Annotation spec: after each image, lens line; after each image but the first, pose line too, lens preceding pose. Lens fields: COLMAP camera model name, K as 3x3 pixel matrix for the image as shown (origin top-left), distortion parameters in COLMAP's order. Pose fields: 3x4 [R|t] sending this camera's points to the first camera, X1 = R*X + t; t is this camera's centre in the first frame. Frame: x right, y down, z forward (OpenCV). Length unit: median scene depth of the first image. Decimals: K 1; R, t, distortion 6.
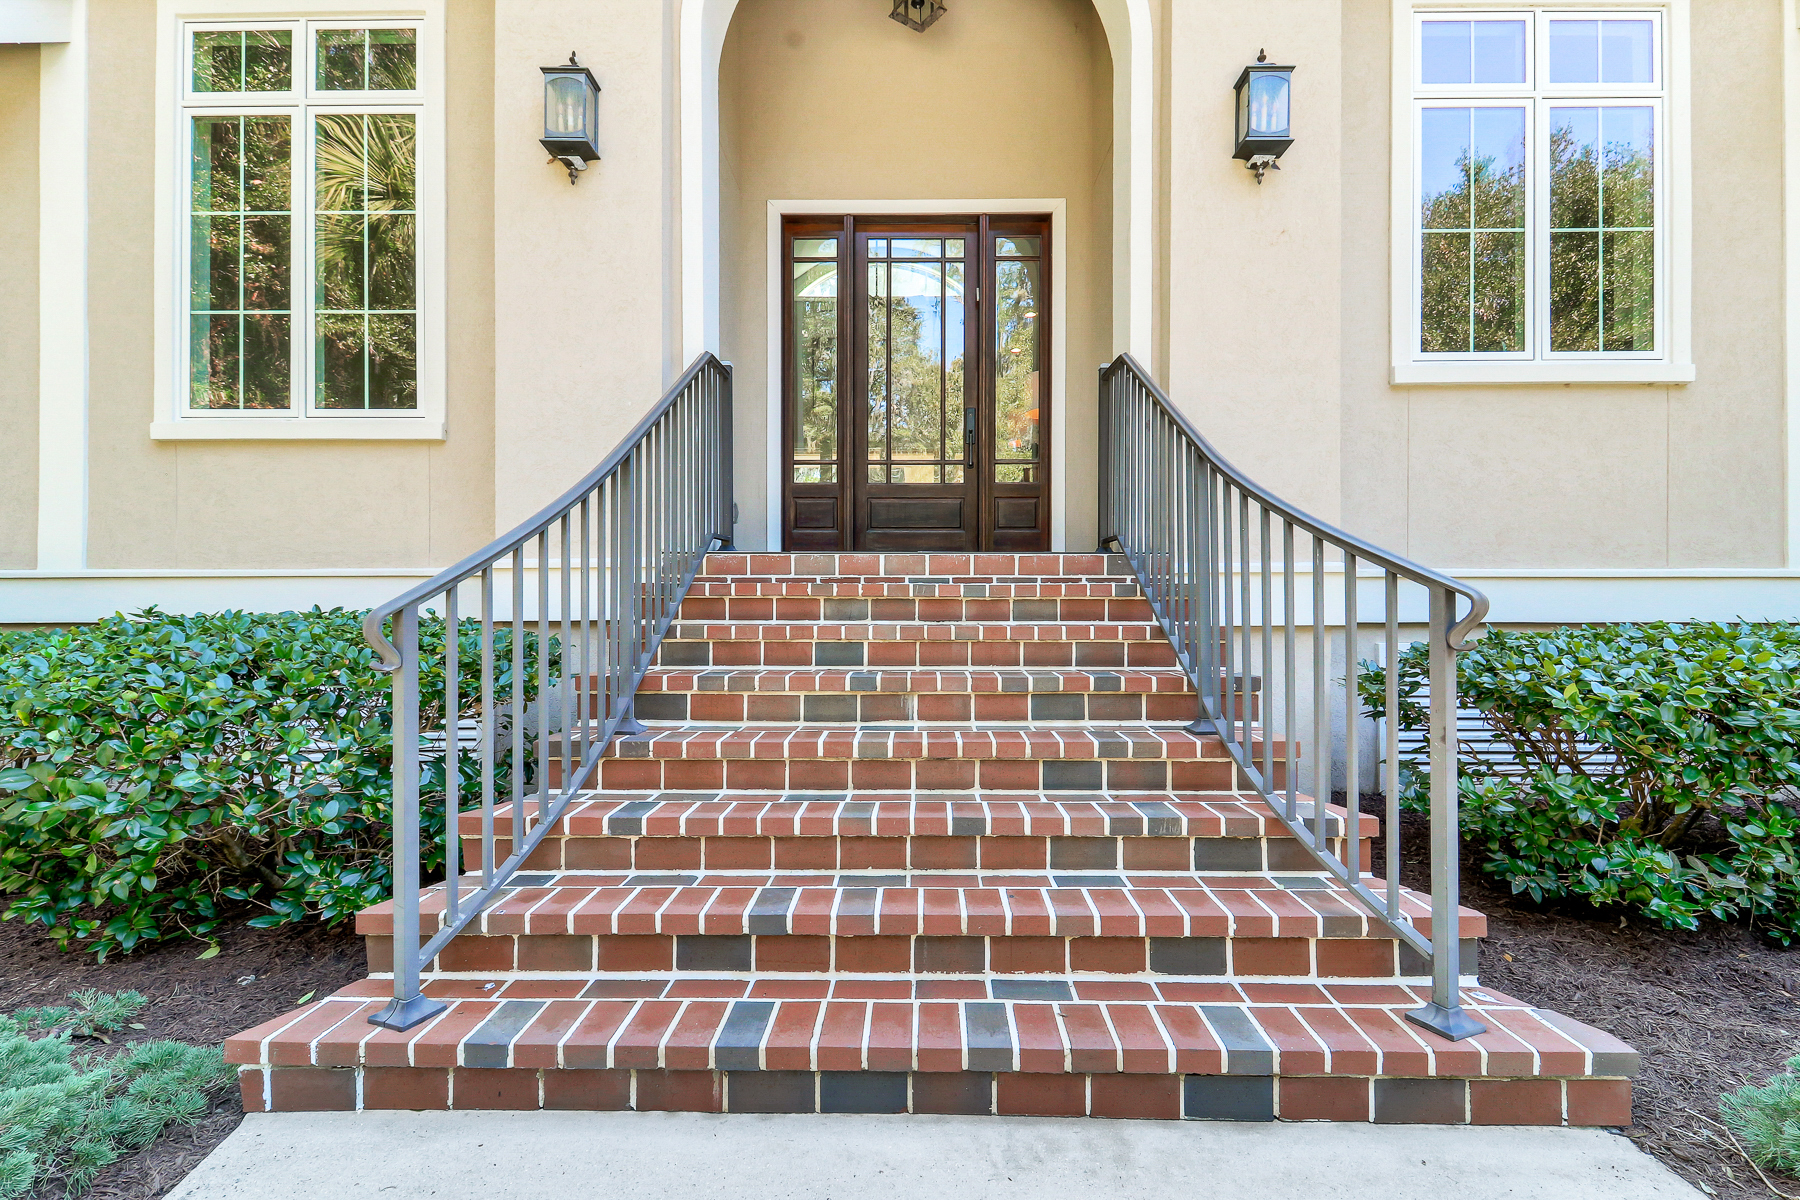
lens RADIAL K [[829.0, 0, 913.8], [0, 829.0, 597.9], [0, 0, 1]] dist [0.016100, -0.010722]
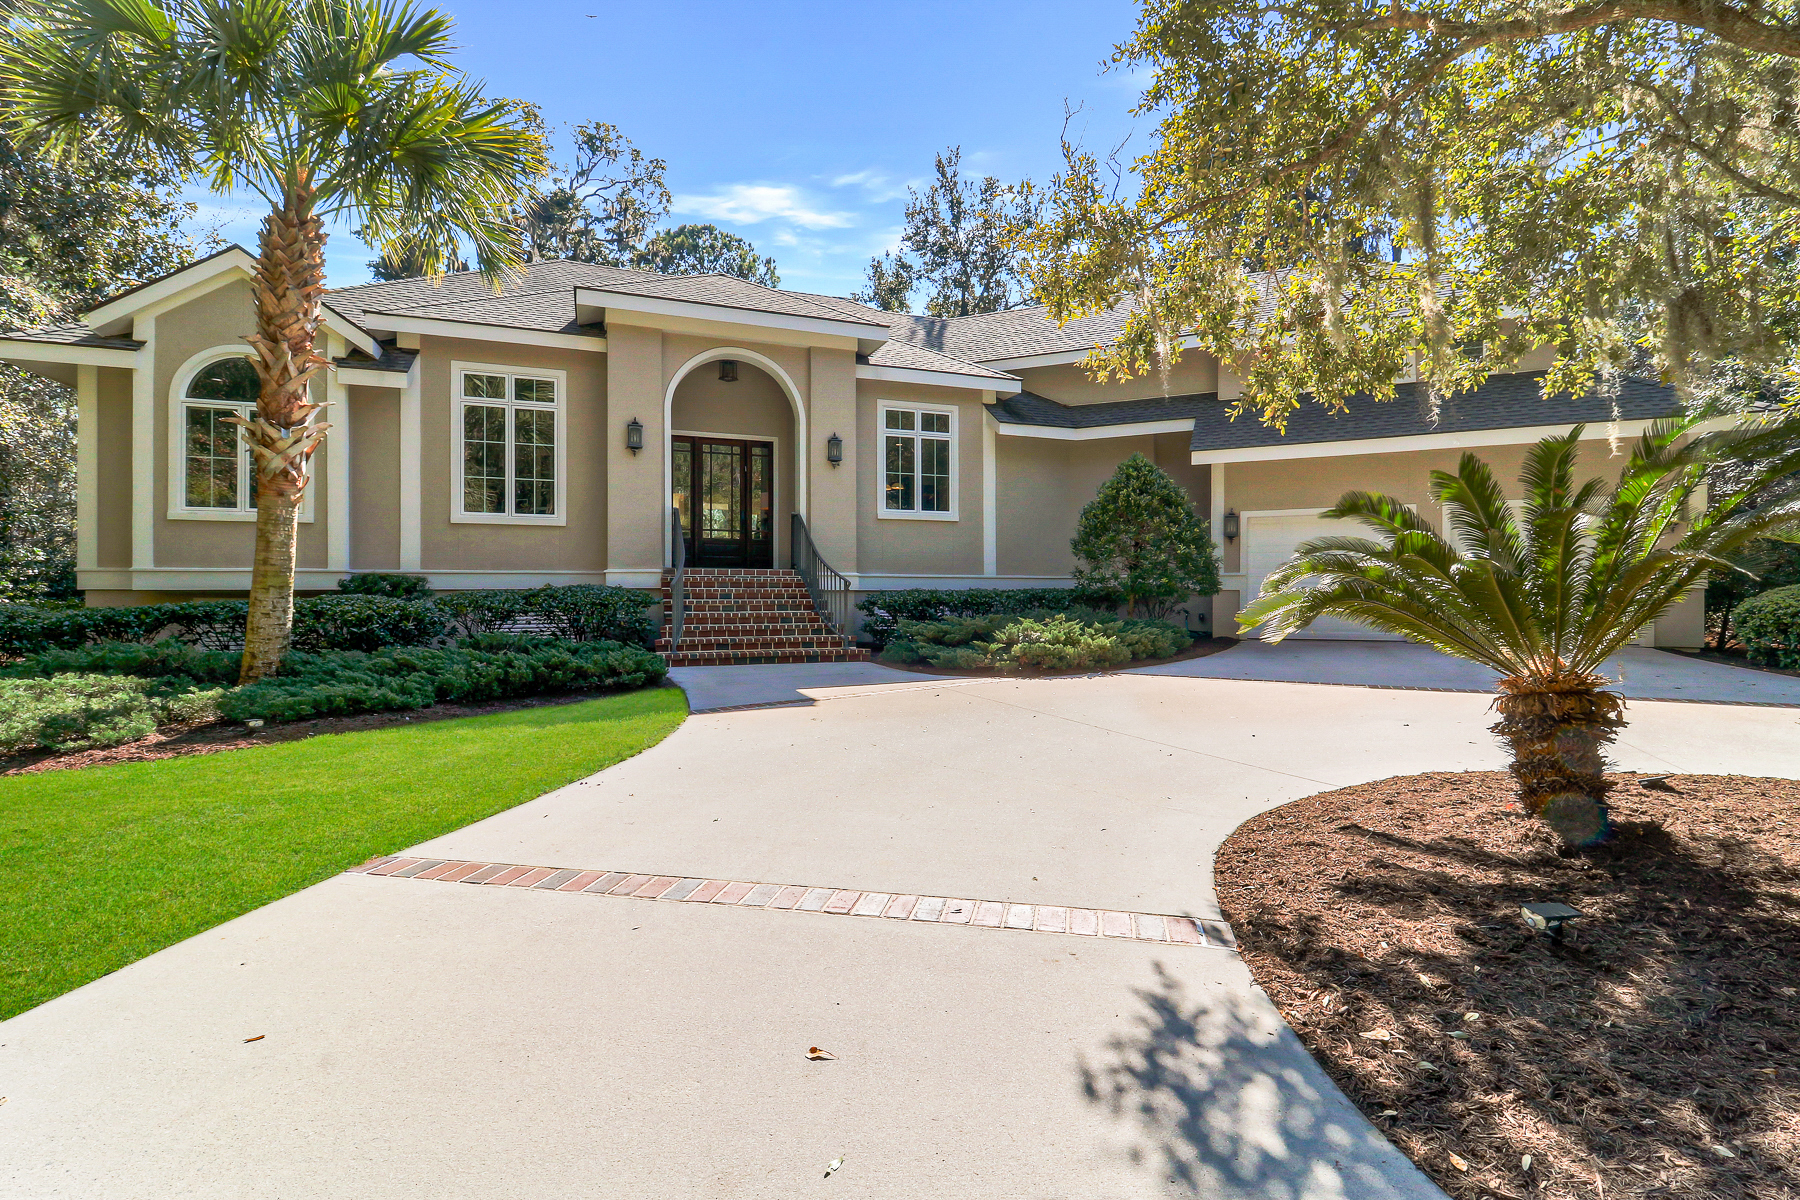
lens RADIAL K [[829.0, 0, 913.8], [0, 829.0, 597.9], [0, 0, 1]] dist [0.016100, -0.010722]
pose [[0.929140, -0.004437, 0.369700, -0.503425], [-0.002563, 0.999827, 0.018443, 0.000288], [-0.369718, -0.018084, 0.928968, -2.082374]]
